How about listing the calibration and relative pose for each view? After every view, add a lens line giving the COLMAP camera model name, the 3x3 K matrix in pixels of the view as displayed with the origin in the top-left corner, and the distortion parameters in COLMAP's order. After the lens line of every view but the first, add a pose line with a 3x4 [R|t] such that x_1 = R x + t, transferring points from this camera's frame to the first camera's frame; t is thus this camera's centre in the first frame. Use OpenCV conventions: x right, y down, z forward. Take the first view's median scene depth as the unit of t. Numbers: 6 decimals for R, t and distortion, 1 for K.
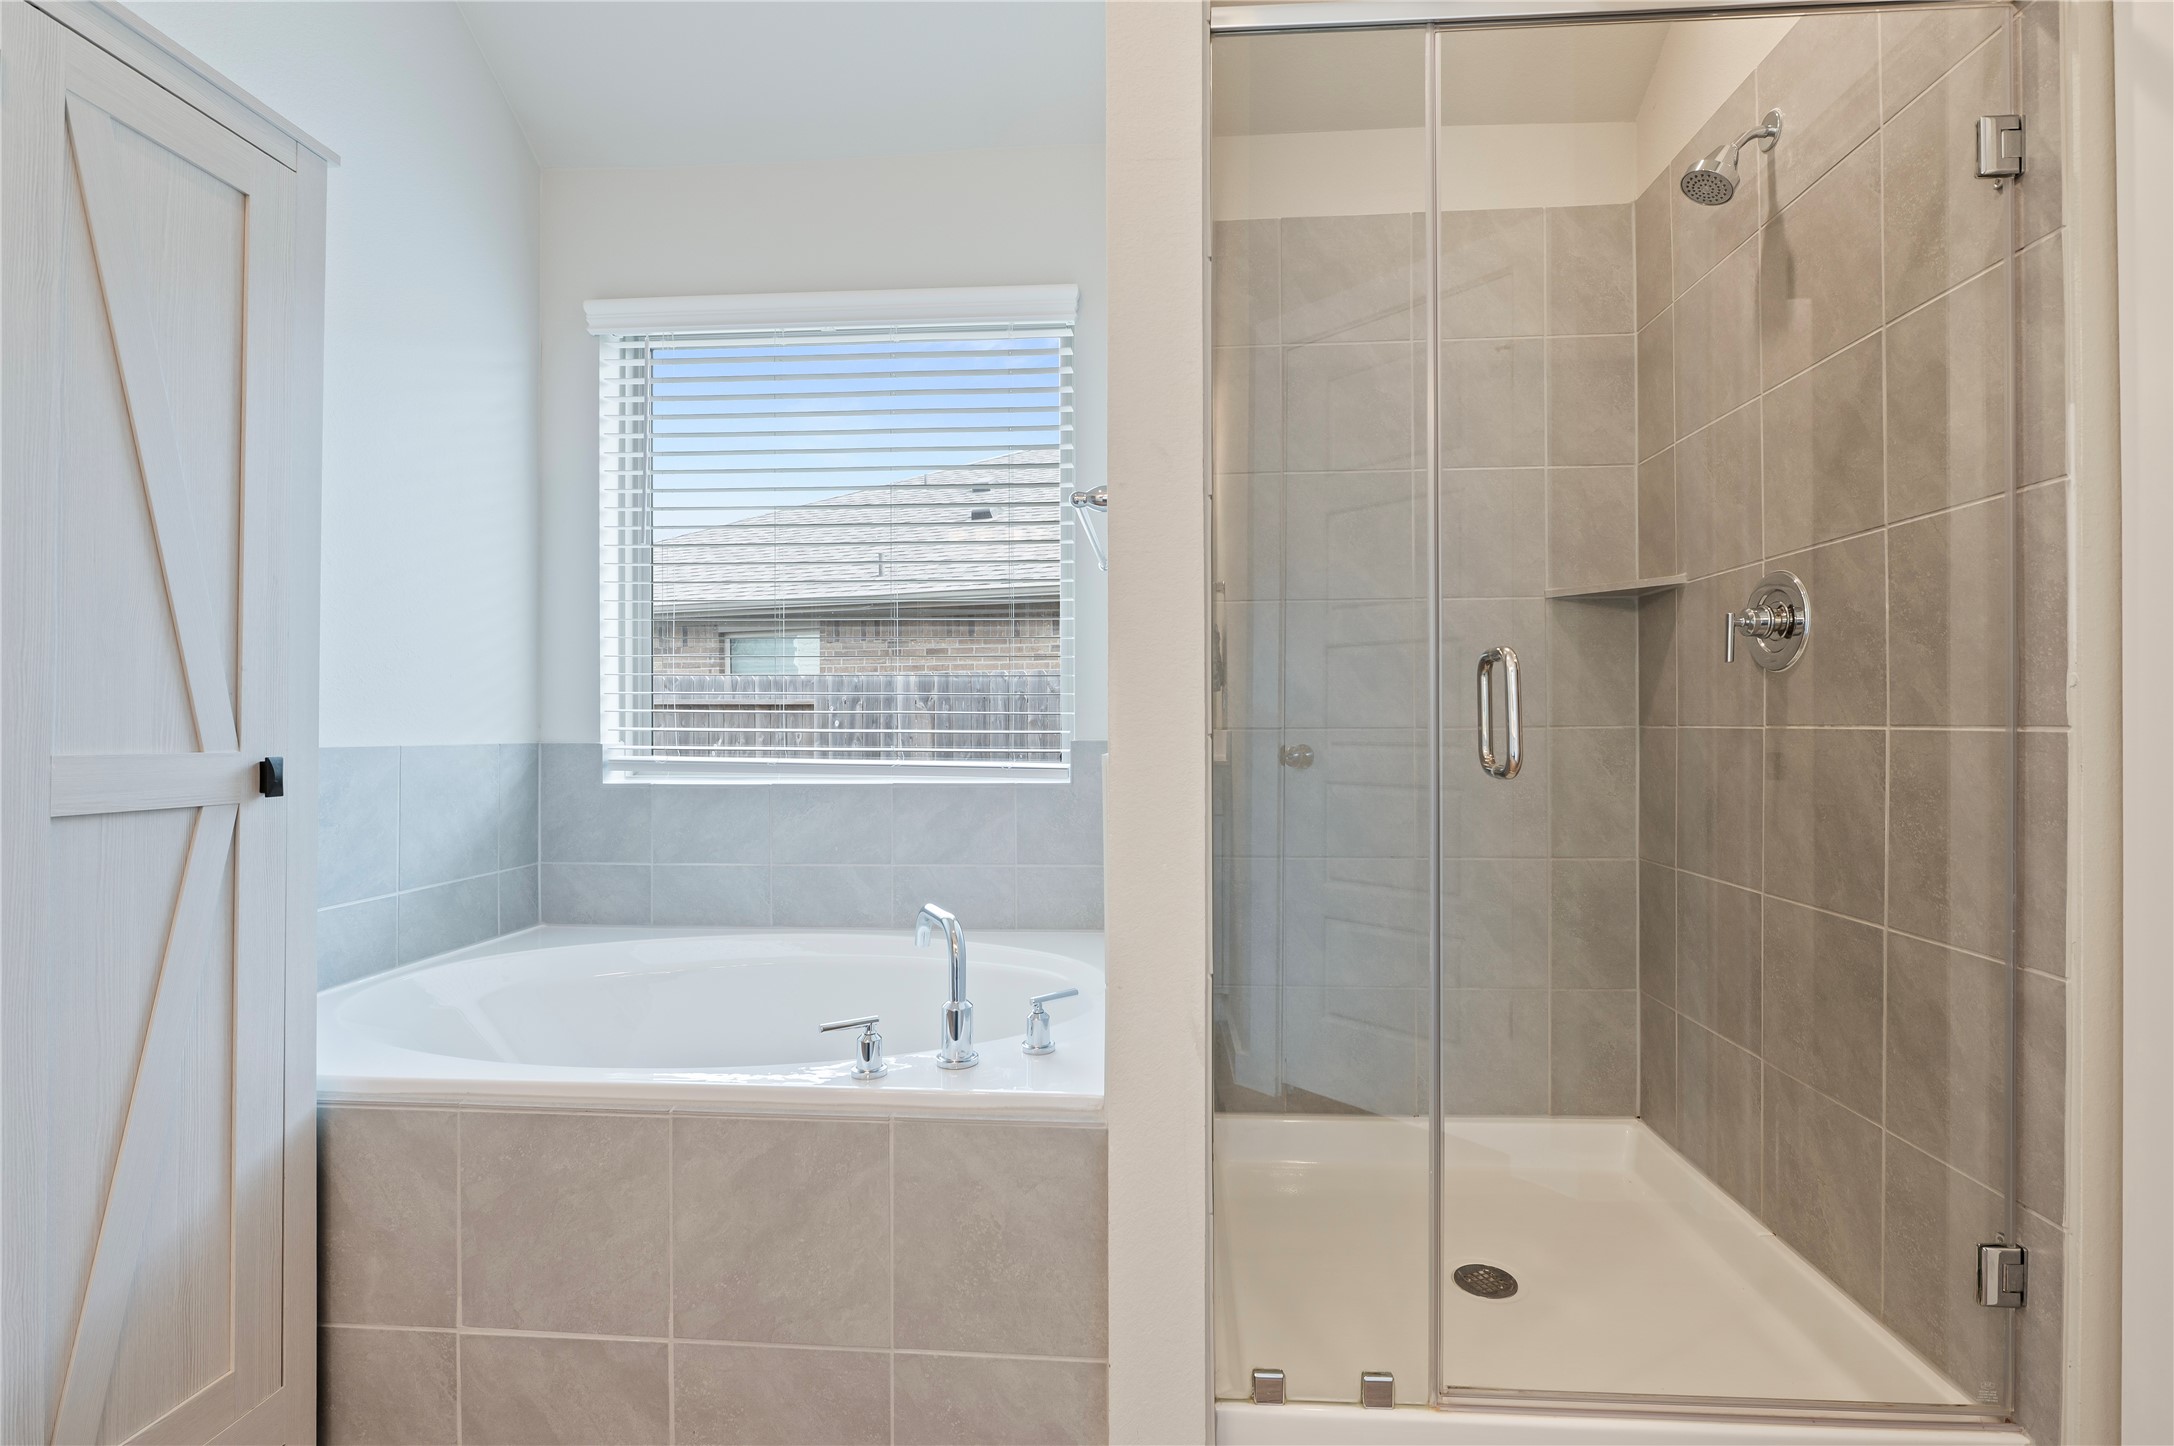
lens RADIAL K [[958.8, 0, 1090.7], [0, 958.8, 722.1], [0, 0, 1]] dist [-0.009166, 0.001632]
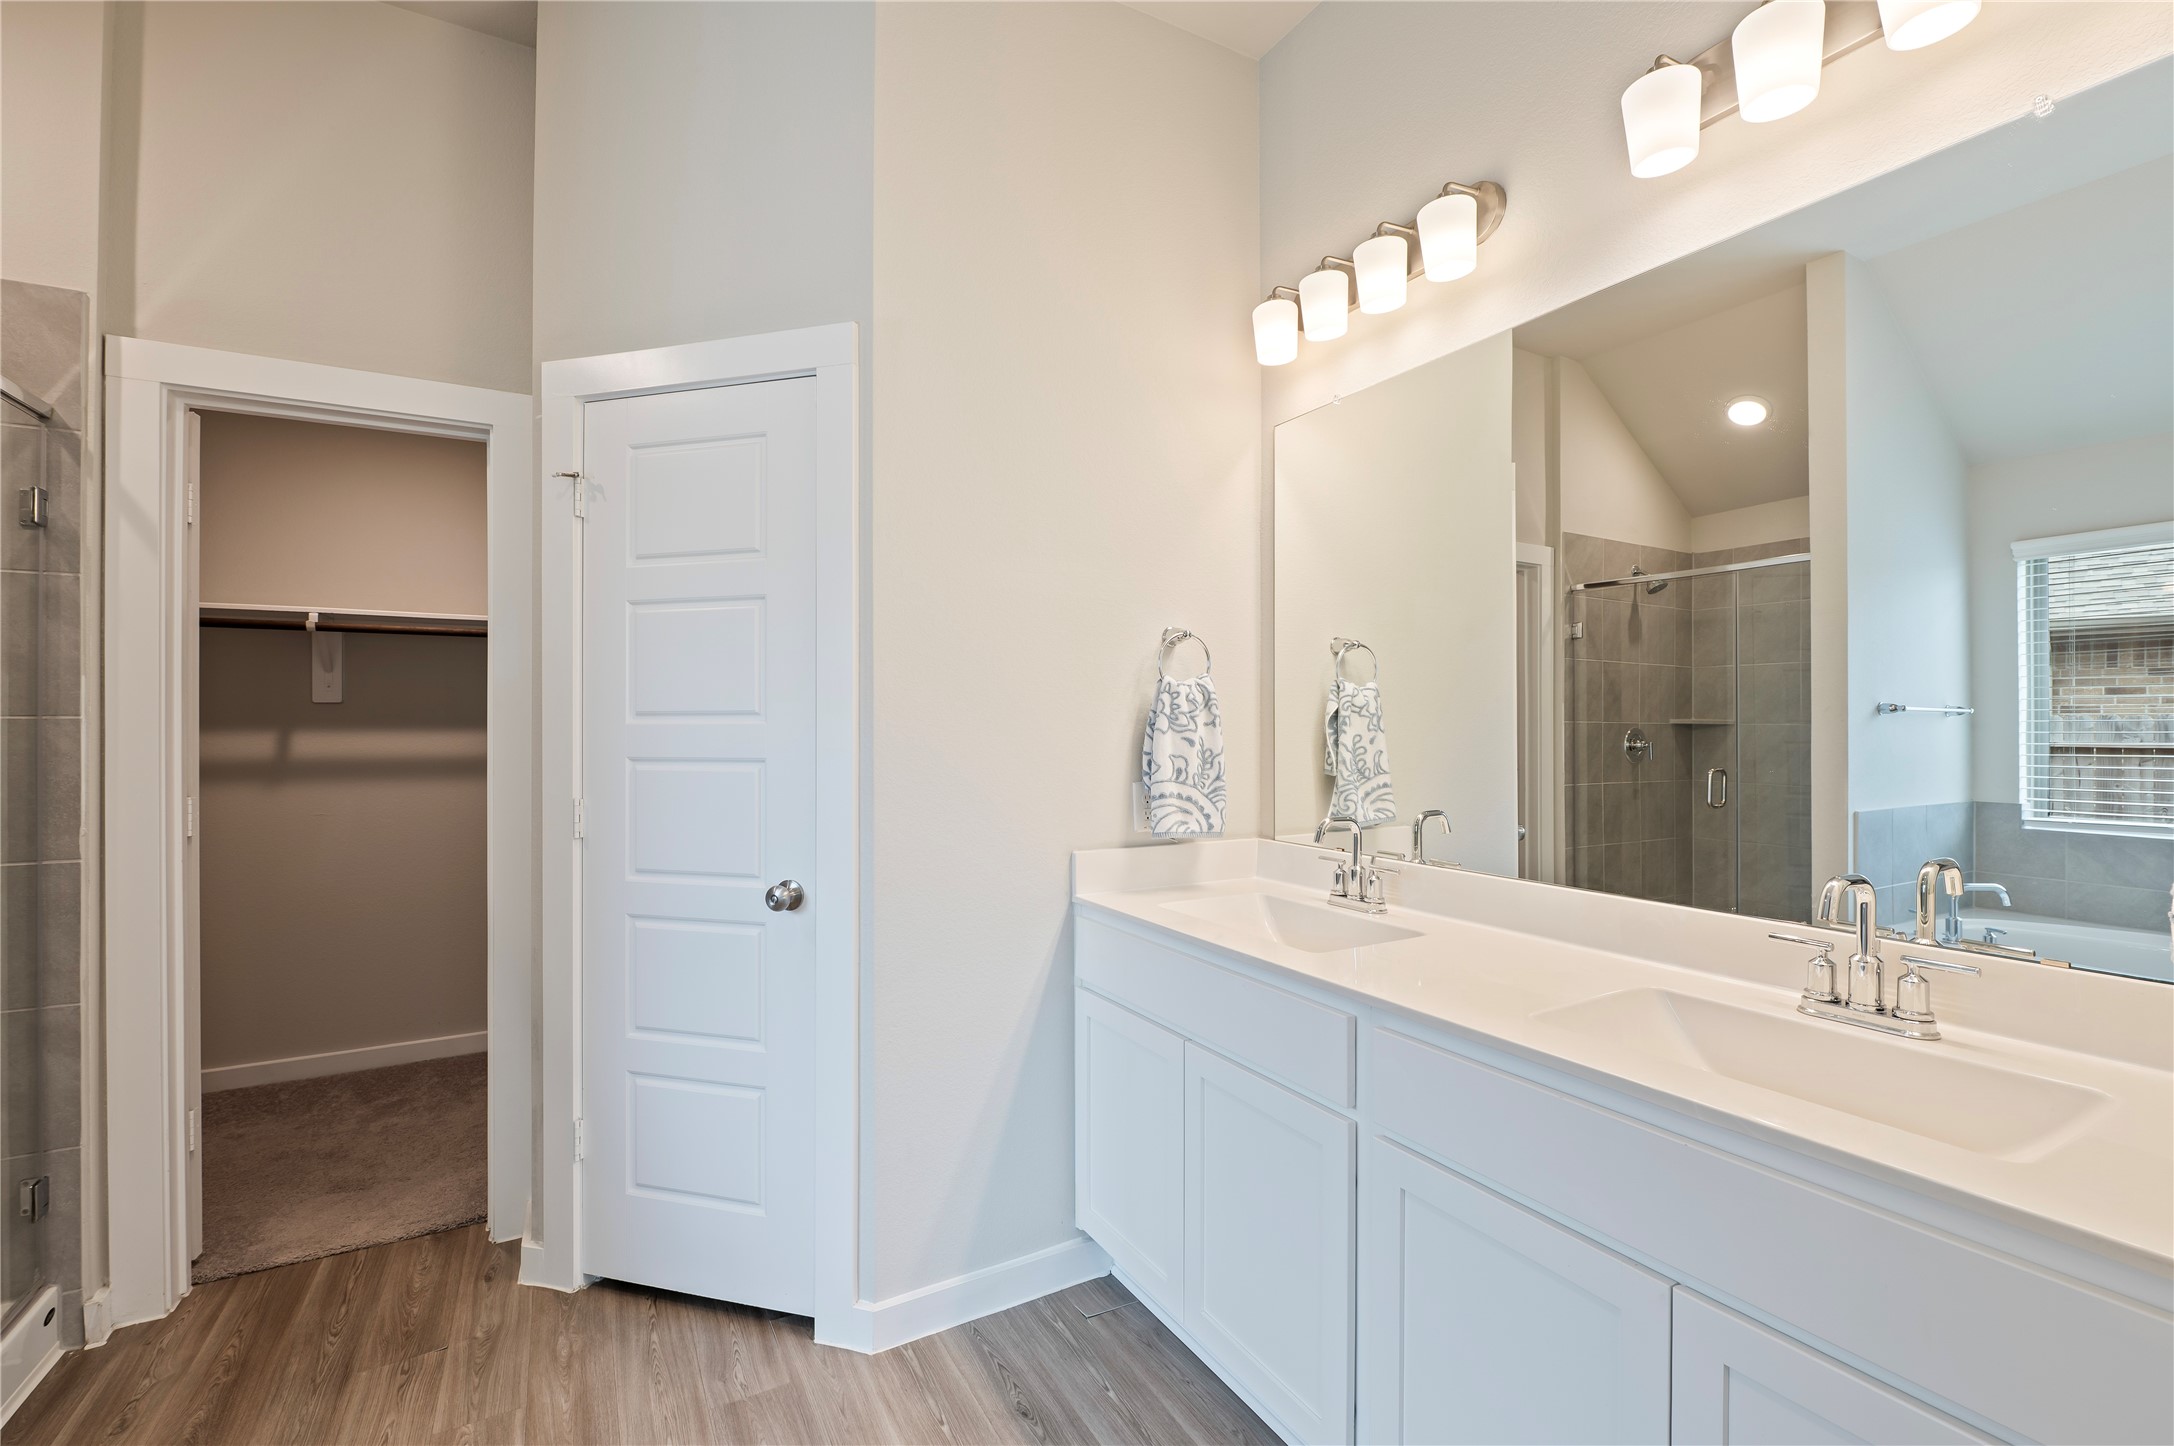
lens RADIAL K [[958.8, 0, 1090.3], [0, 958.8, 717.4], [0, 0, 1]] dist [-0.009166, 0.001632]
pose [[-0.530925, 0.002410, 0.847416, -1.418488], [0.001011, 0.999997, -0.002211, -0.245805], [-0.847418, -0.000317, -0.530926, 0.346822]]
